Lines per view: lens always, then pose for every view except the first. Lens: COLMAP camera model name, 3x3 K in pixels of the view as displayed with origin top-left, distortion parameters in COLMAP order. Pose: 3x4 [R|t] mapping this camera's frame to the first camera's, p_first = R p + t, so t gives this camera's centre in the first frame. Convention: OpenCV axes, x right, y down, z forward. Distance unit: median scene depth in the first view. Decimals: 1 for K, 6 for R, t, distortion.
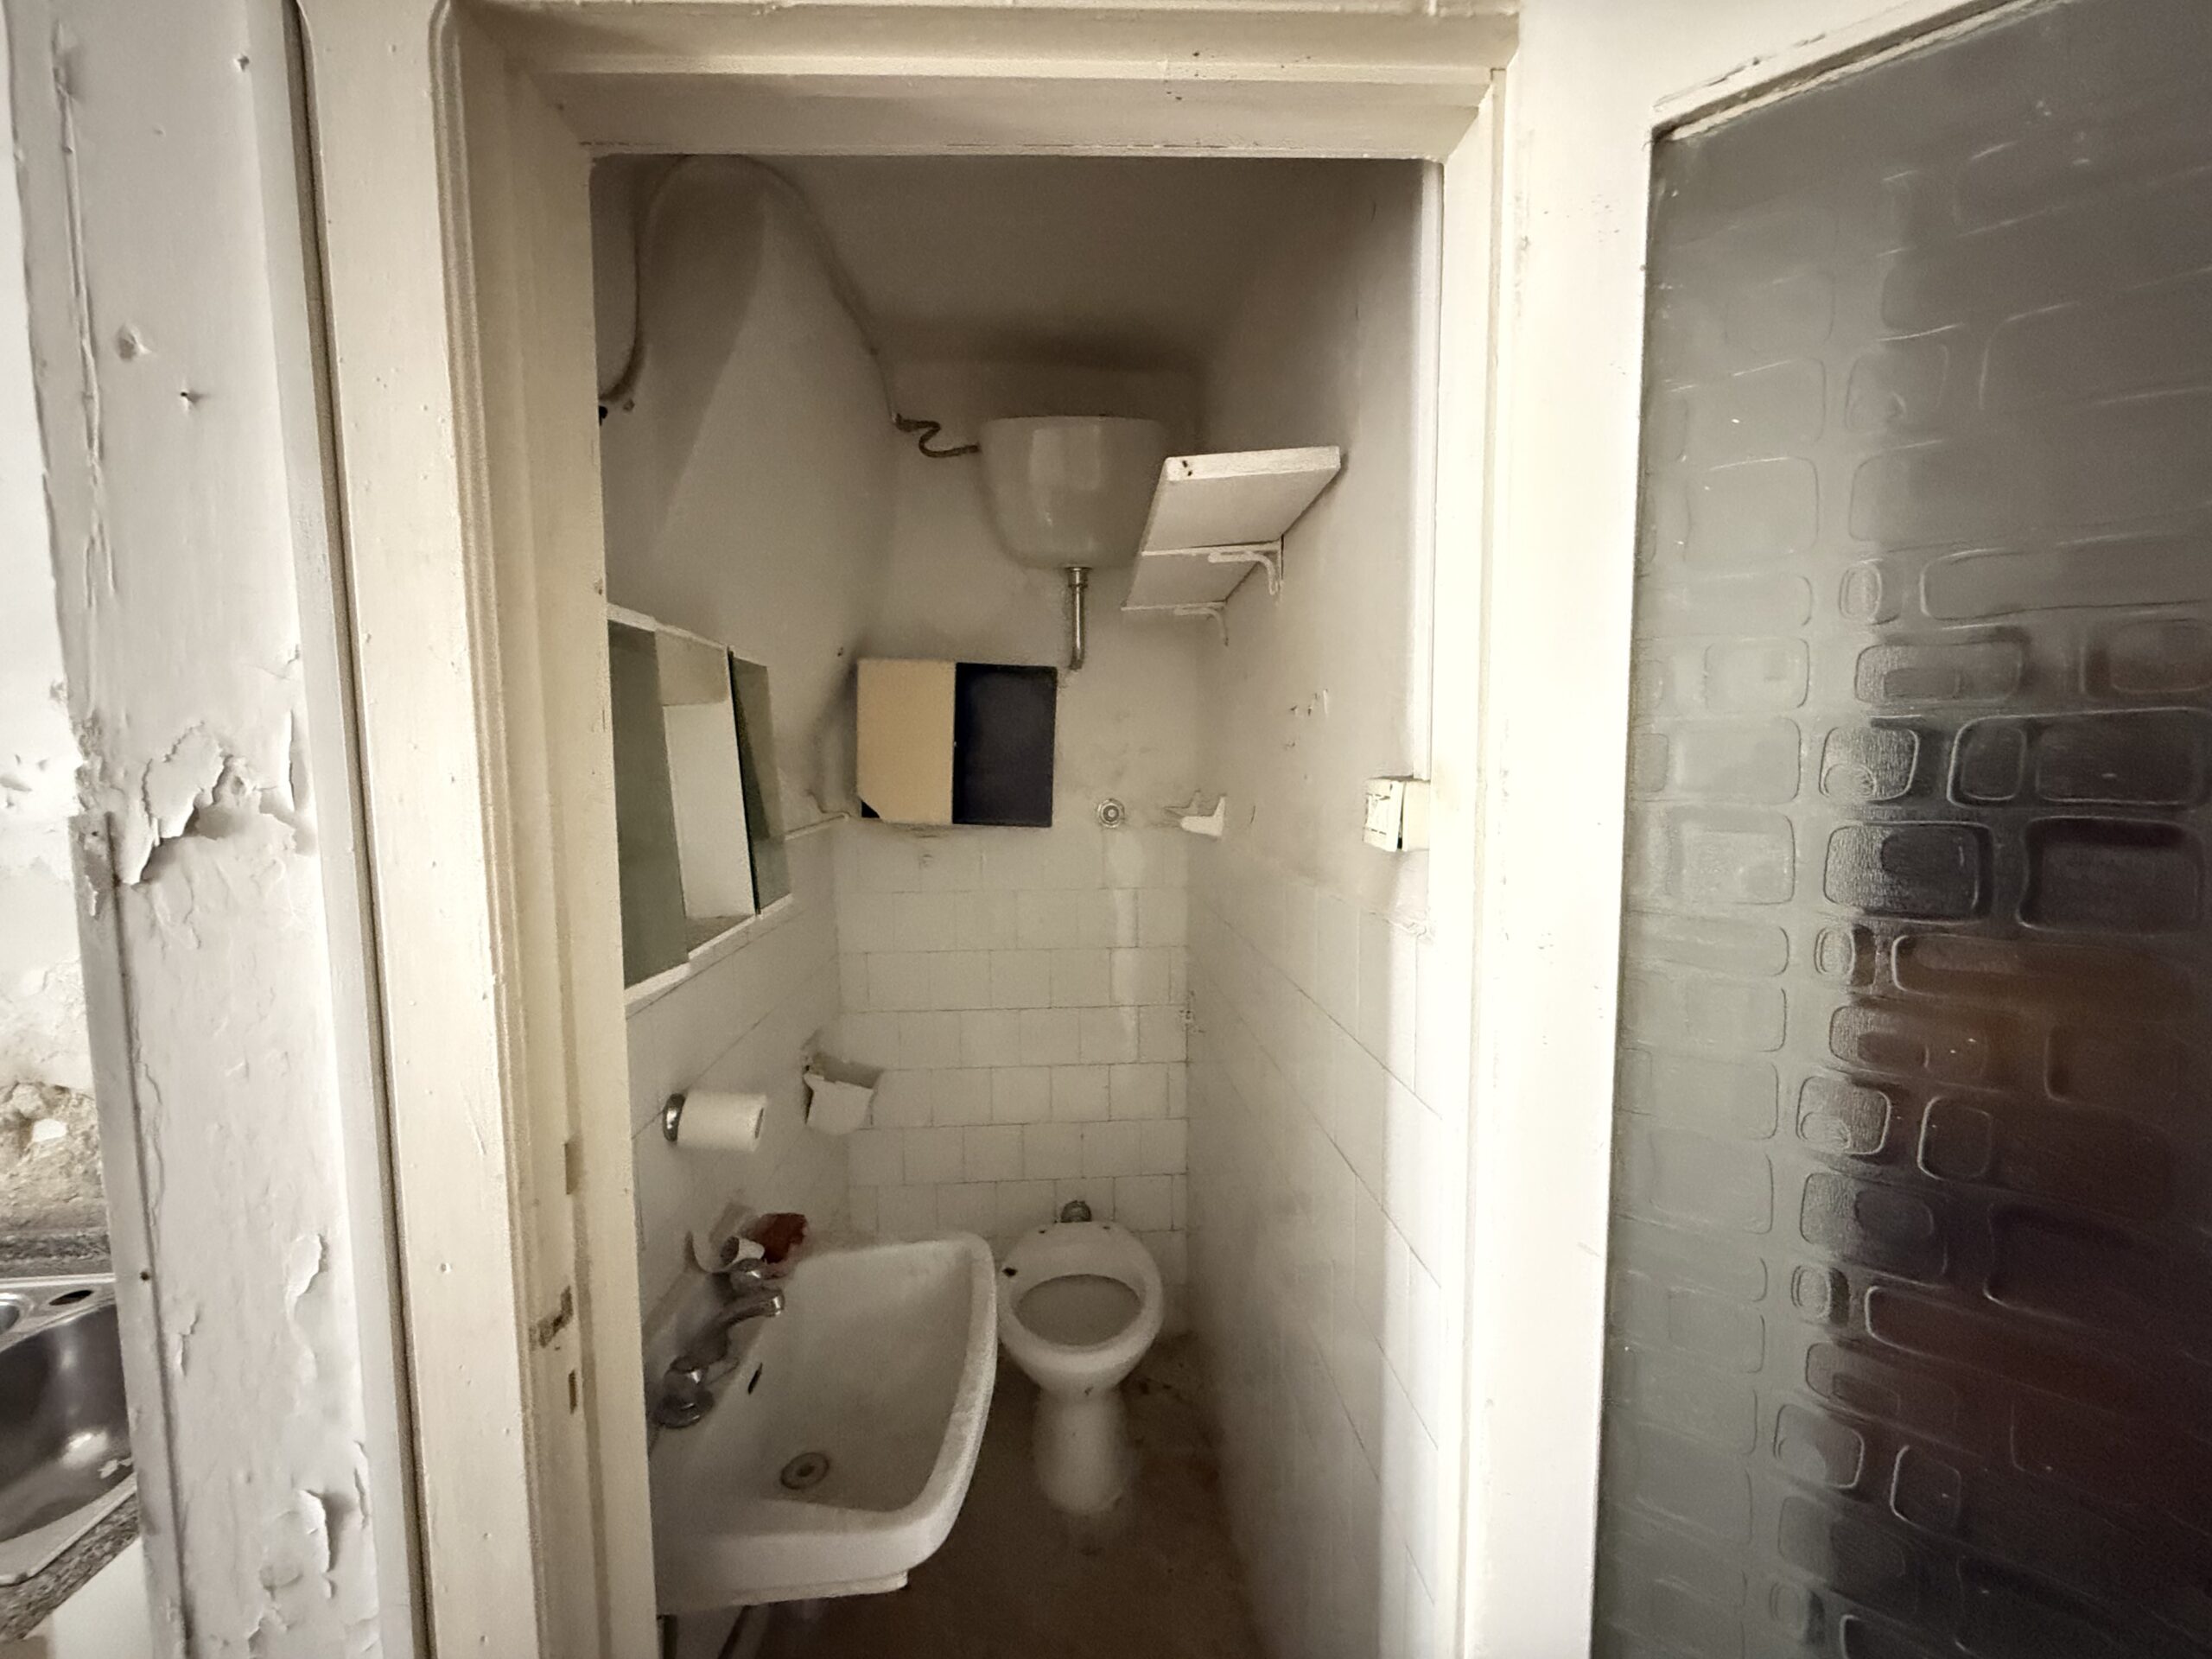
lens RADIAL K [[894.6, 0, 1104.7], [0, 894.6, 832.0], [0, 0, 1]] dist [0.001291, 0.000129]
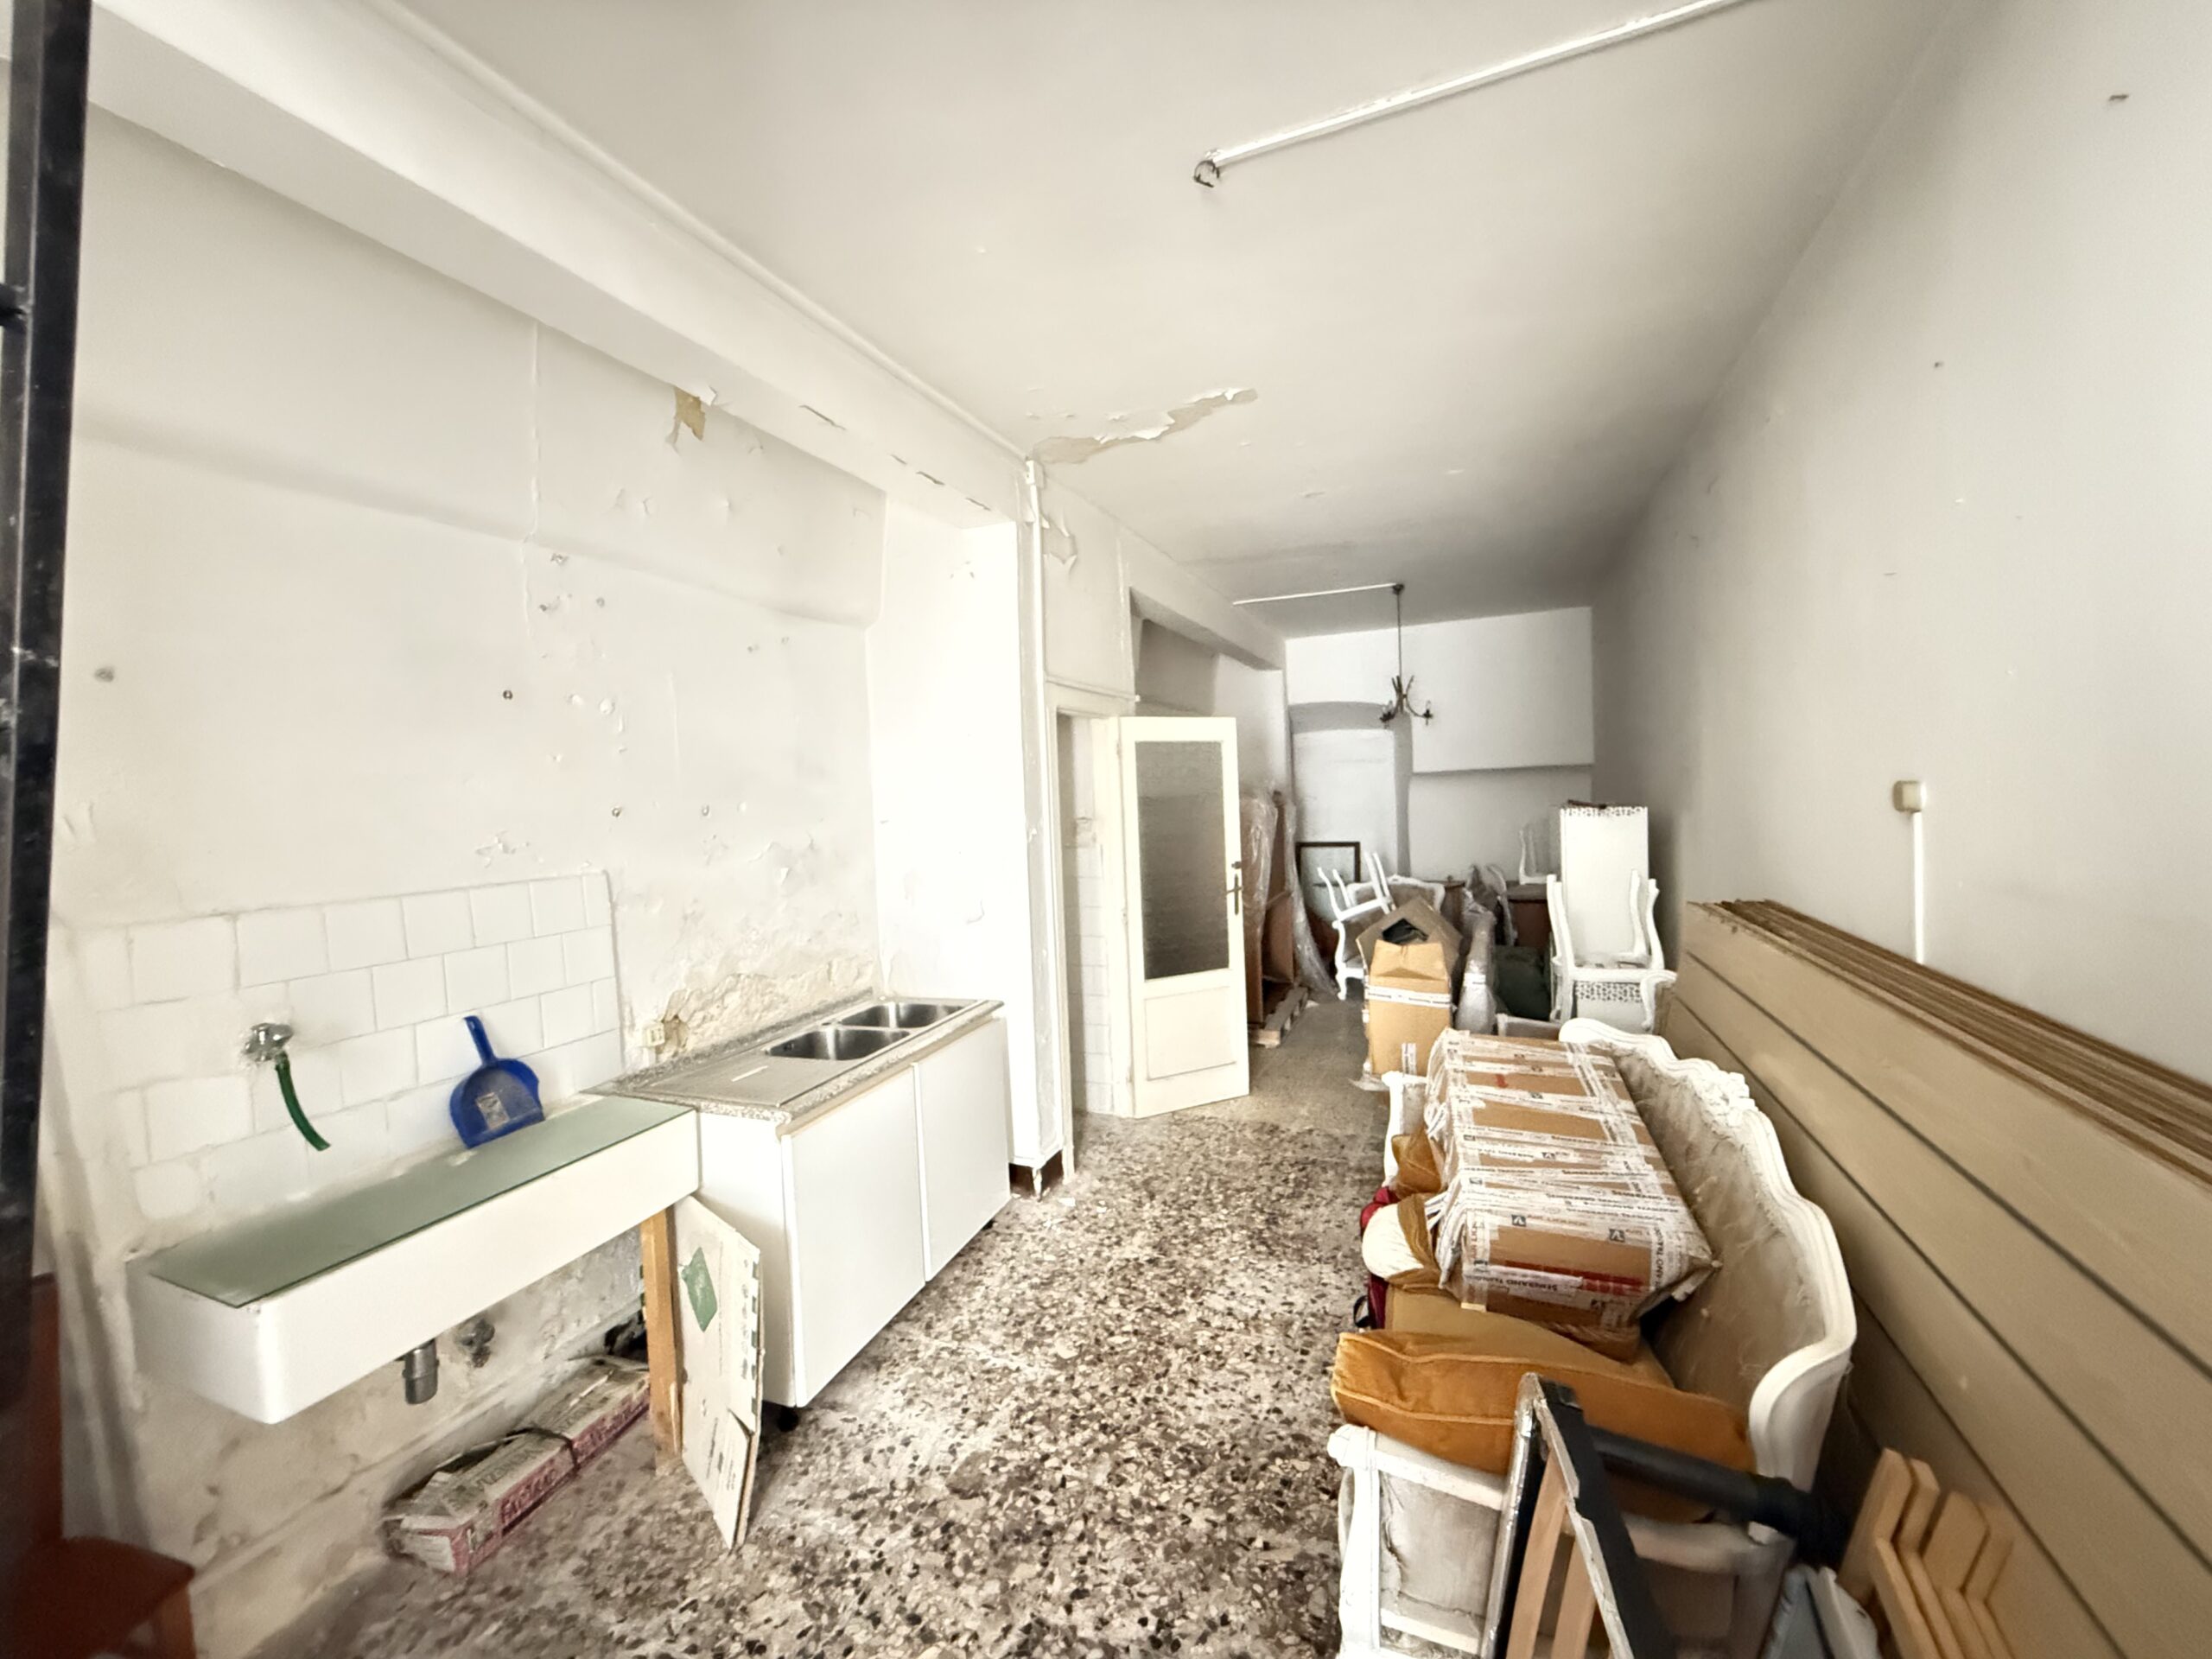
lens RADIAL K [[894.6, 0, 1098.0], [0, 894.6, 828.9], [0, 0, 1]] dist [0.001291, 0.000129]
pose [[0.425963, -0.043159, 0.903710, -6.023029], [0.111834, 0.993713, -0.005256, 0.048592], [-0.897802, 0.103304, 0.428112, -1.846945]]
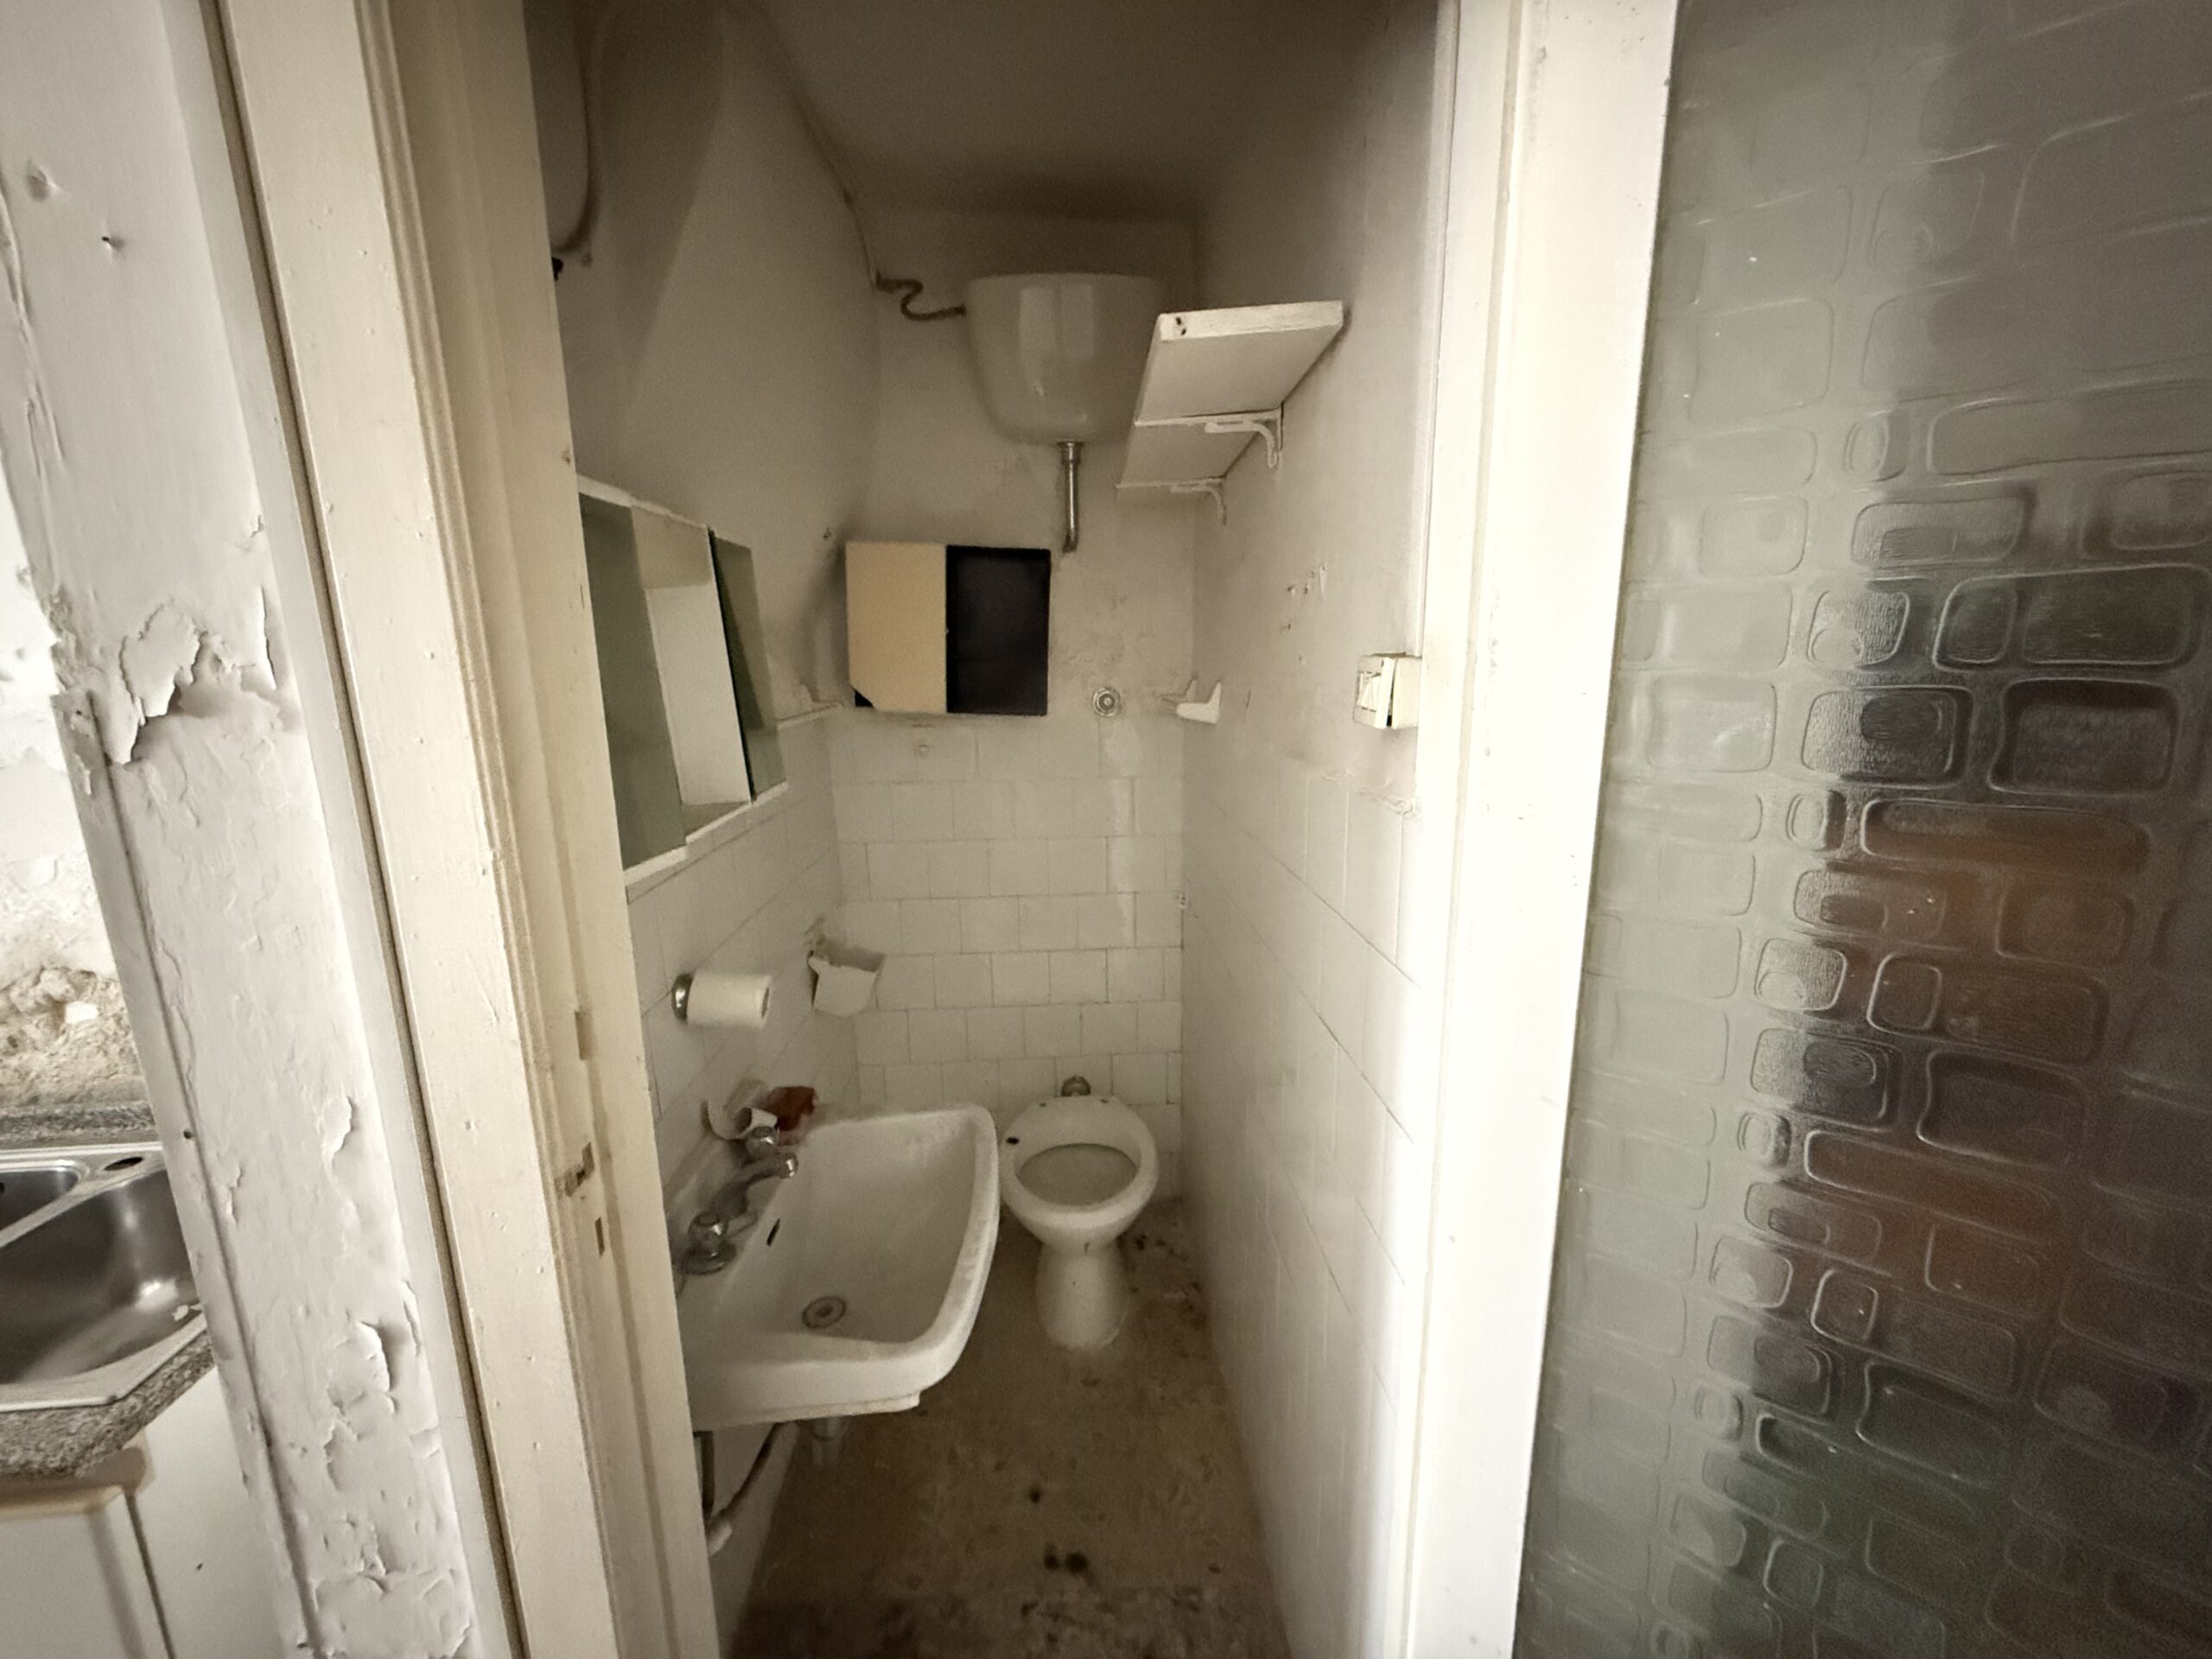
lens RADIAL K [[894.6, 0, 1104.7], [0, 894.6, 834.5], [0, 0, 1]] dist [0.001291, 0.000129]
pose [[0.999984, -0.005639, 0.000159, 0.014550], [0.005578, 0.992618, 0.121153, 0.021022], [-0.000841, -0.121150, 0.992634, -0.008416]]
